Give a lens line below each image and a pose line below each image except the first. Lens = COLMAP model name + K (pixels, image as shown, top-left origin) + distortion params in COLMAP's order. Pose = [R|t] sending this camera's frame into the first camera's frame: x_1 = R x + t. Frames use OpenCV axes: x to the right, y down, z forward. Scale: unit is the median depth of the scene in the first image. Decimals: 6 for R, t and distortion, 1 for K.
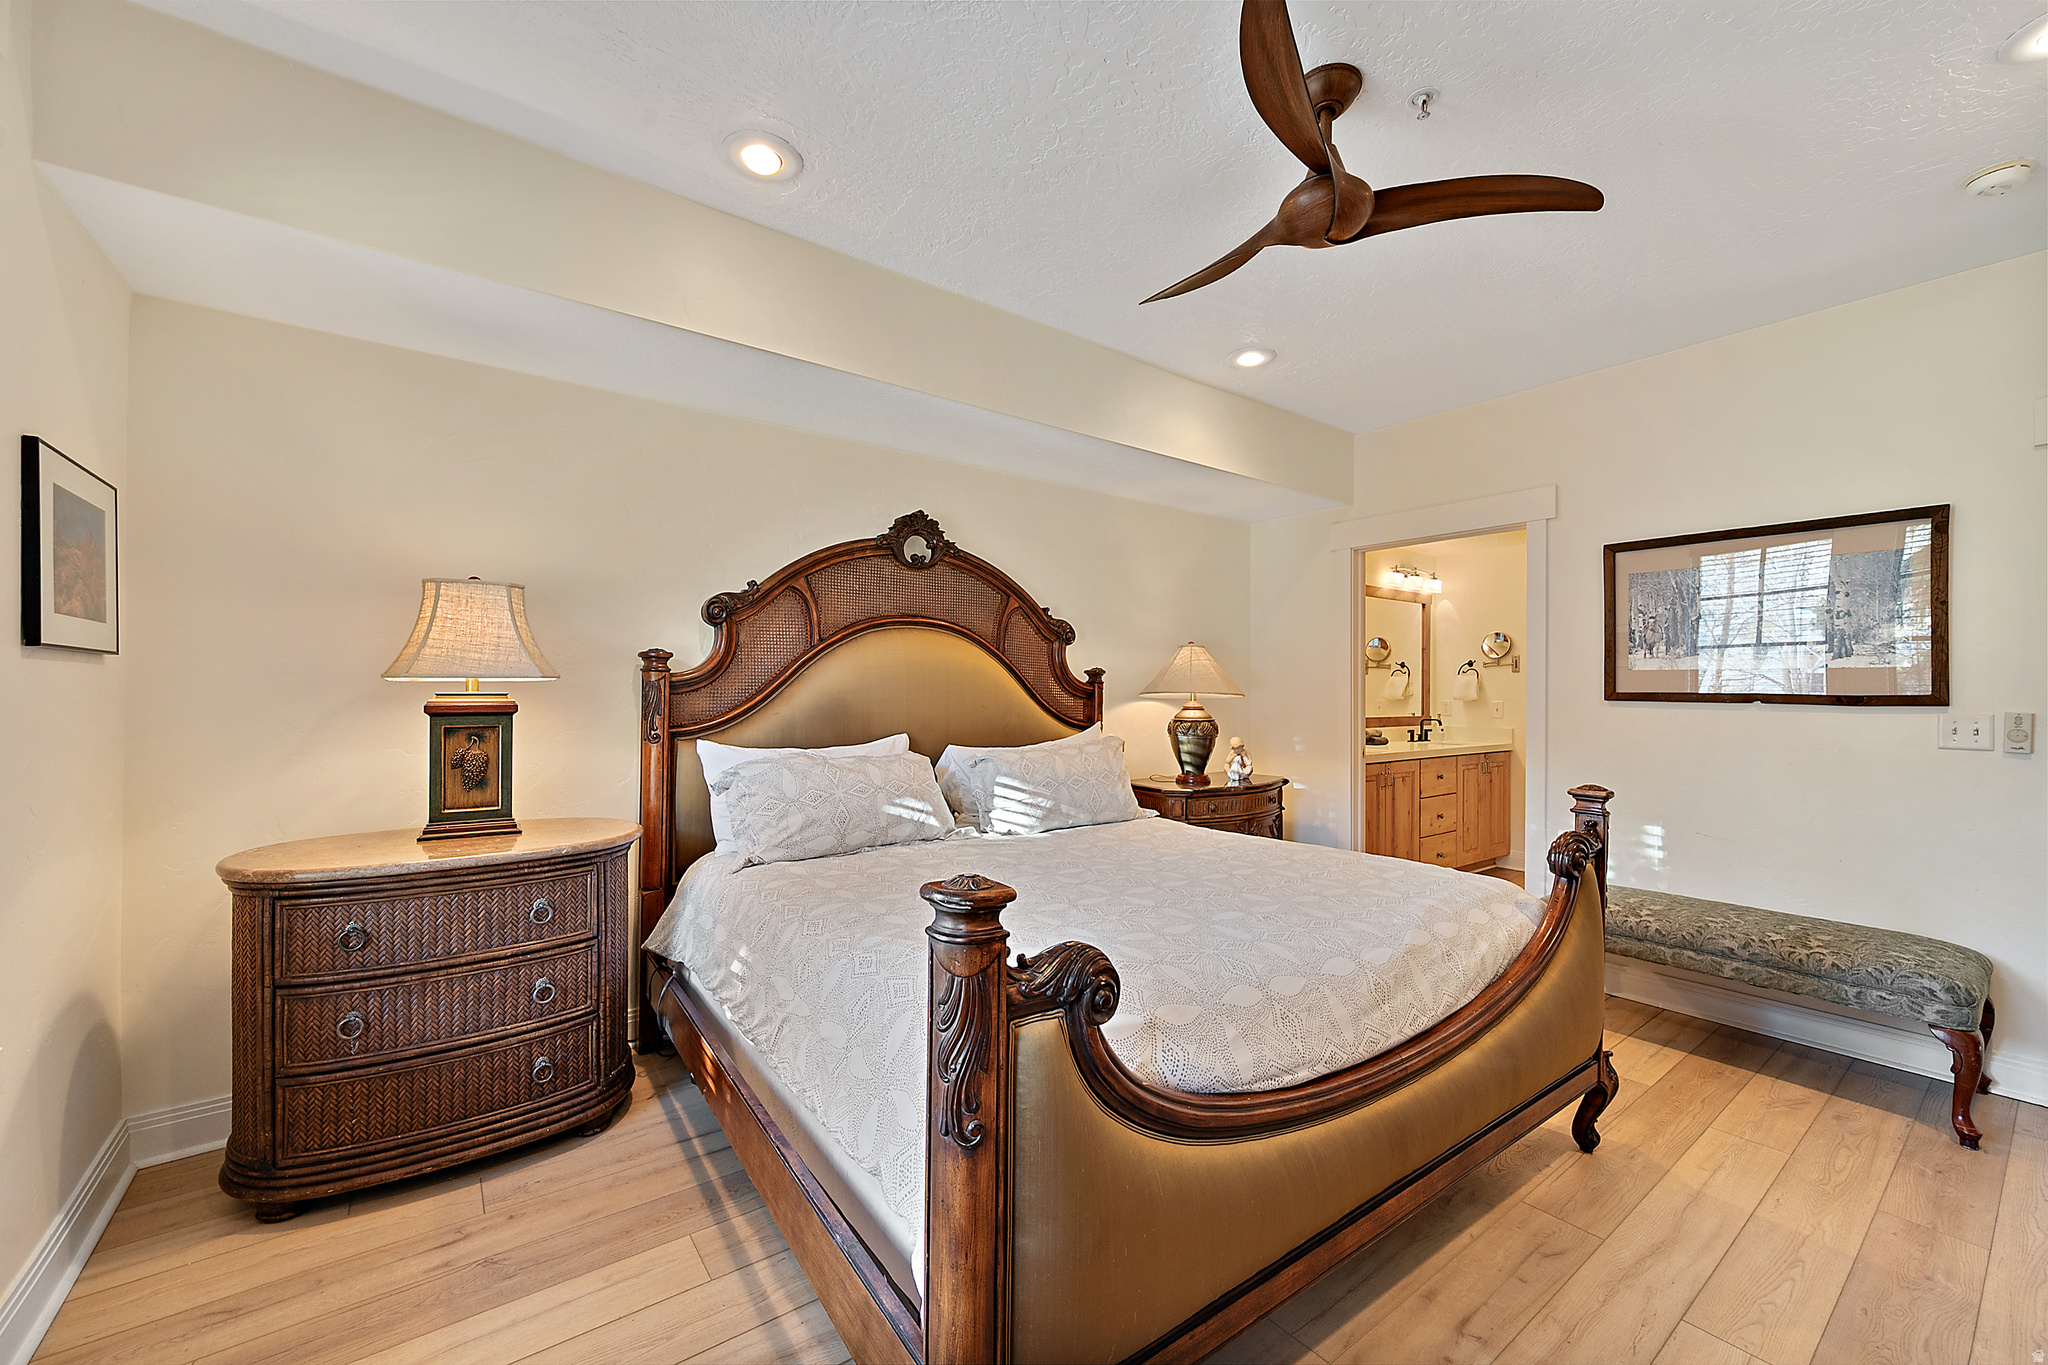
lens RADIAL K [[804.4, 0, 1025.9], [0, 804.4, 685.4], [0, 0, 1]] dist [-0.002522, 0.000631]
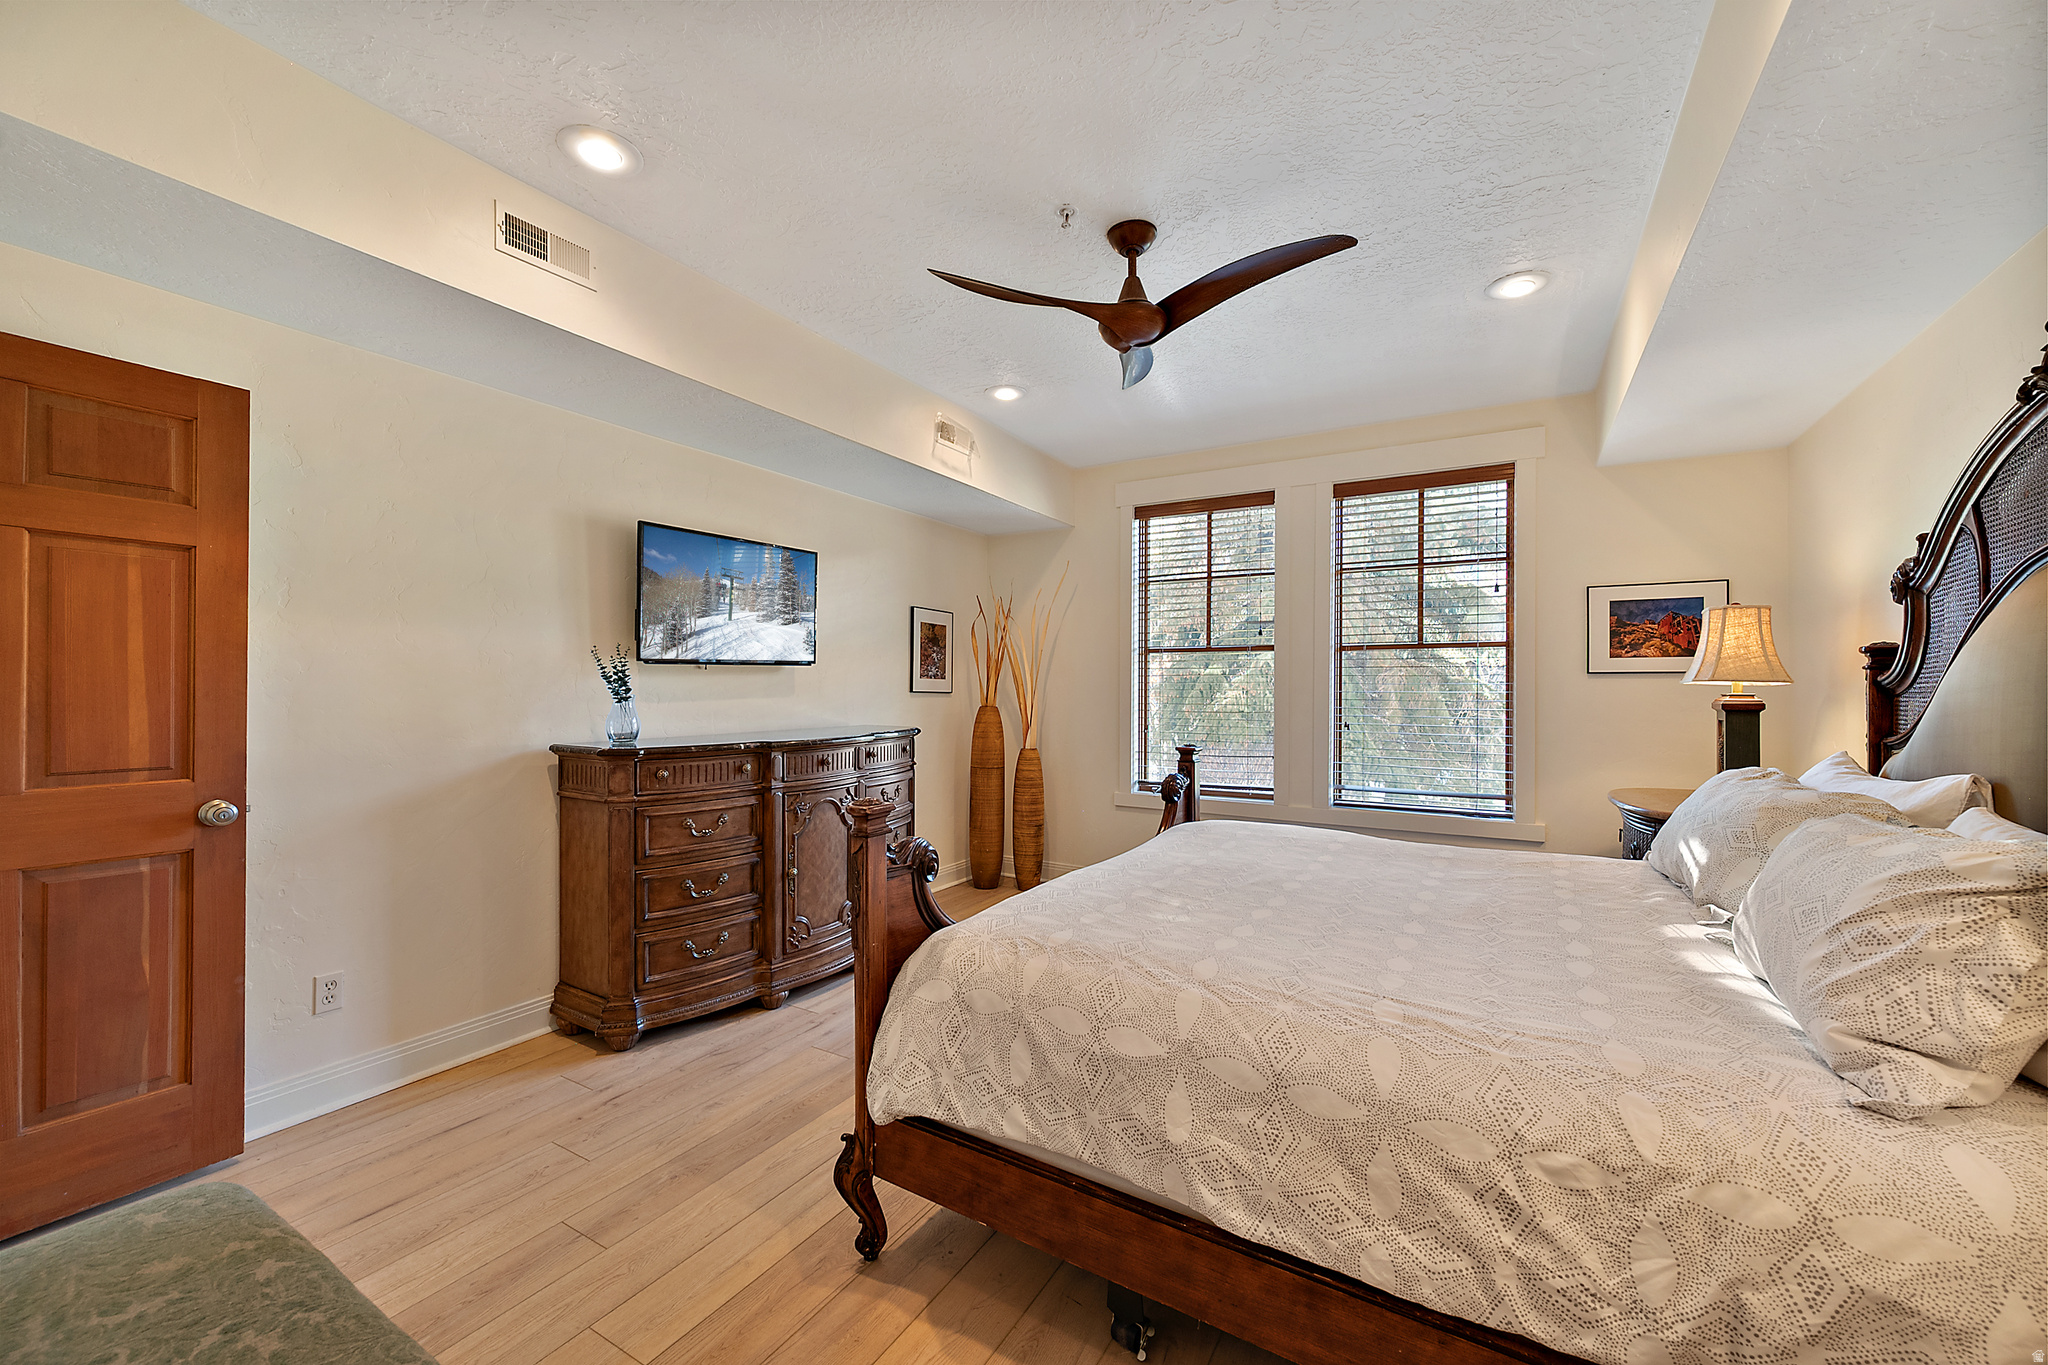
lens RADIAL K [[804.4, 0, 1026.8], [0, 804.4, 688.3], [0, 0, 1]] dist [-0.002522, 0.000631]
pose [[-0.921799, -0.010167, -0.387535, 0.585788], [-0.006836, 0.999927, -0.009973, 0.014748], [0.387608, -0.006544, -0.921801, 1.210649]]
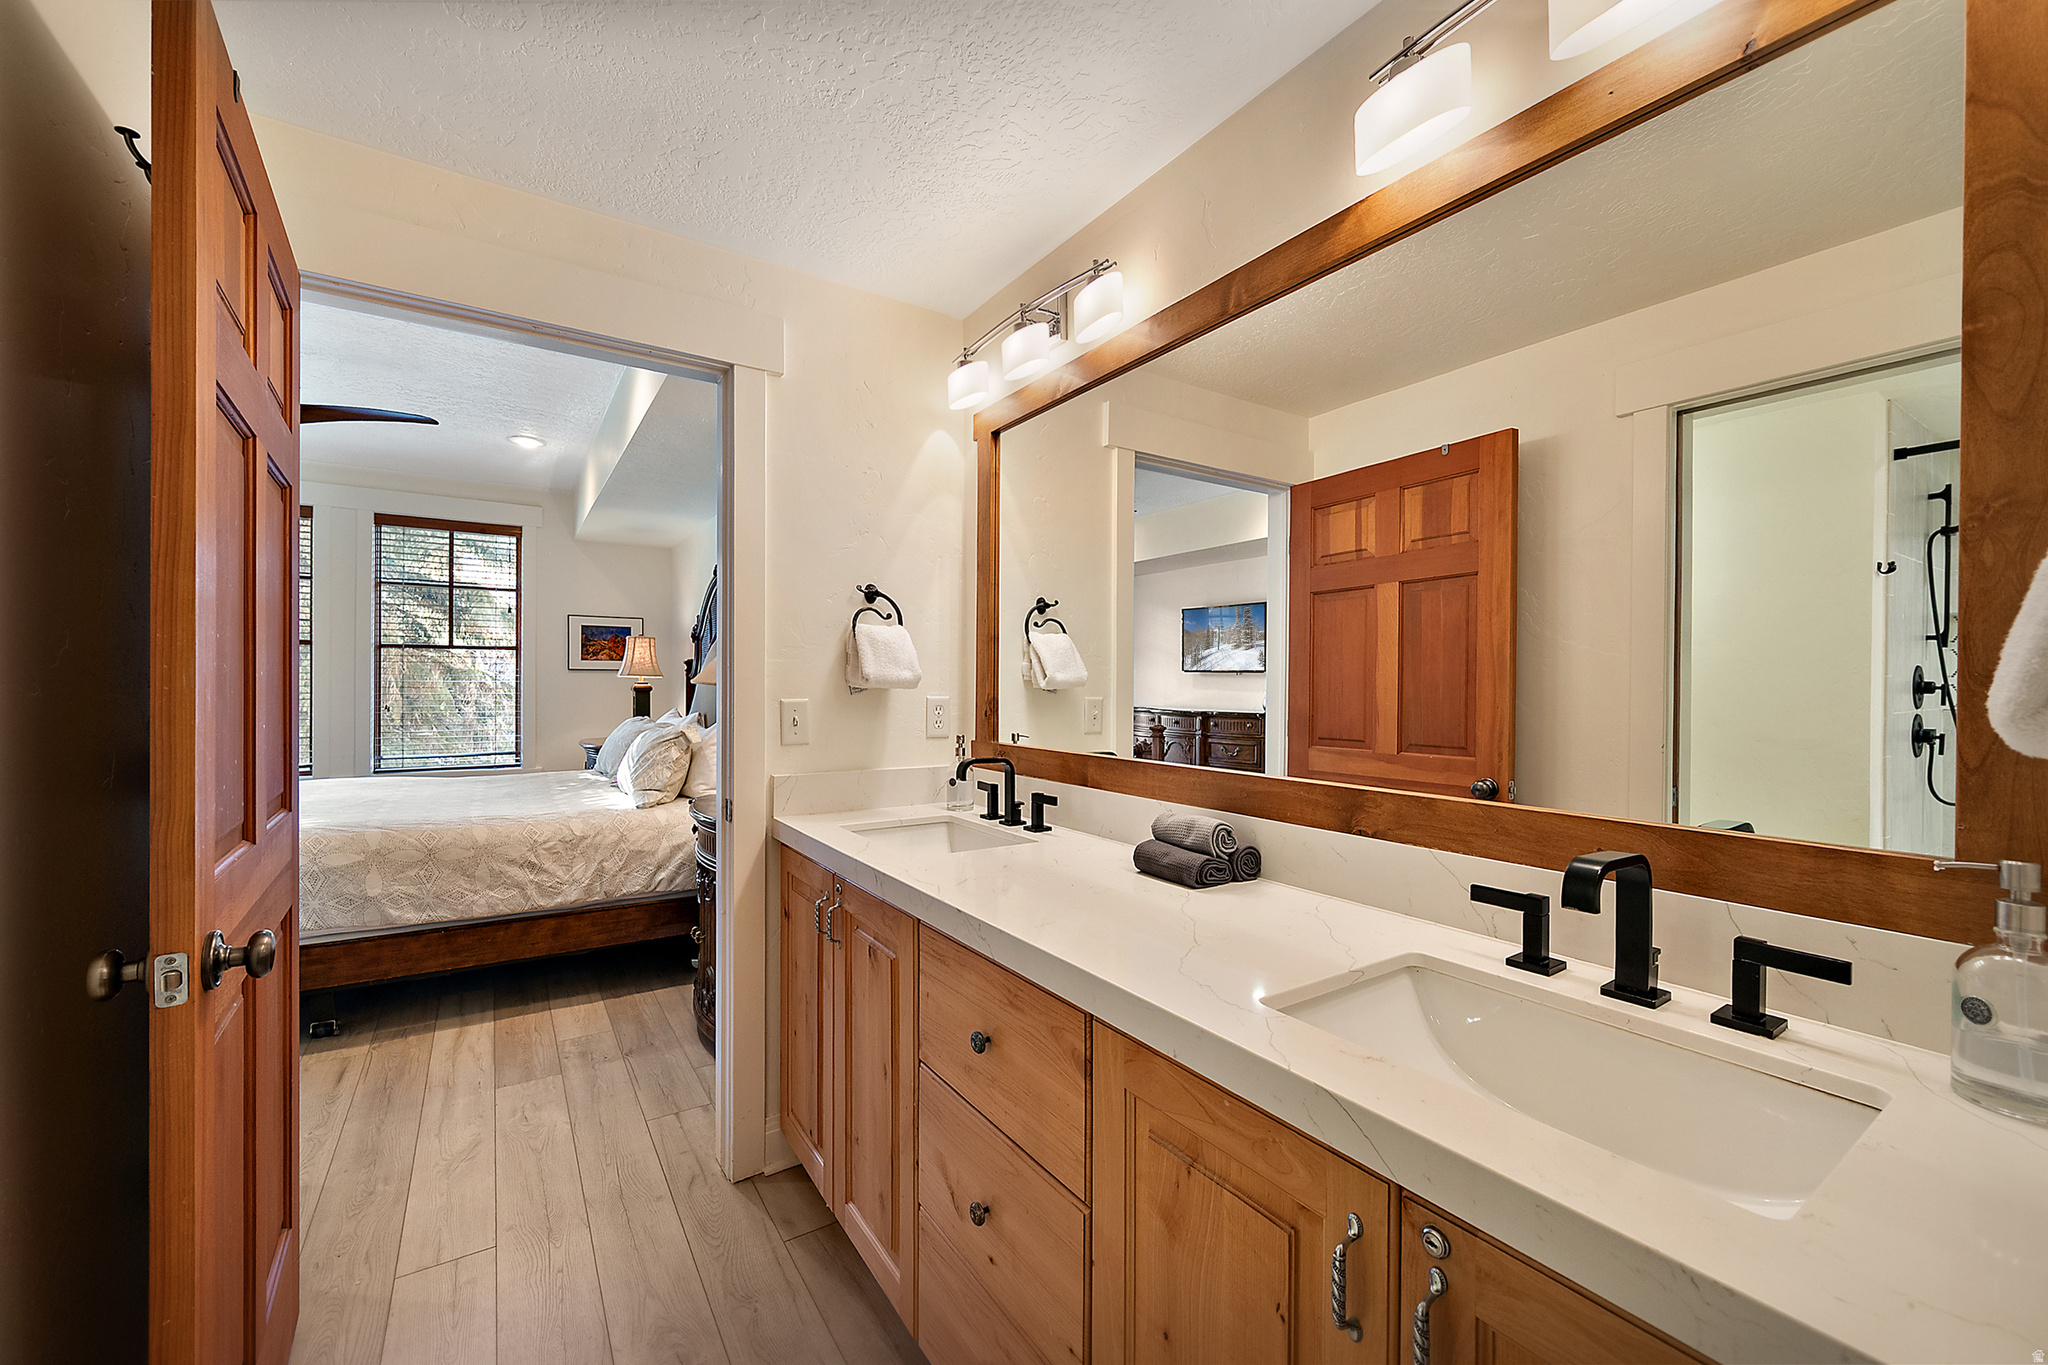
lens RADIAL K [[804.4, 0, 1024.8], [0, 804.4, 684.7], [0, 0, 1]] dist [-0.002522, 0.000631]
pose [[-0.057052, -0.002620, -0.998368, 1.163262], [0.003099, 0.999991, -0.002801, 0.019299], [0.998366, -0.003253, -0.057043, 1.600460]]
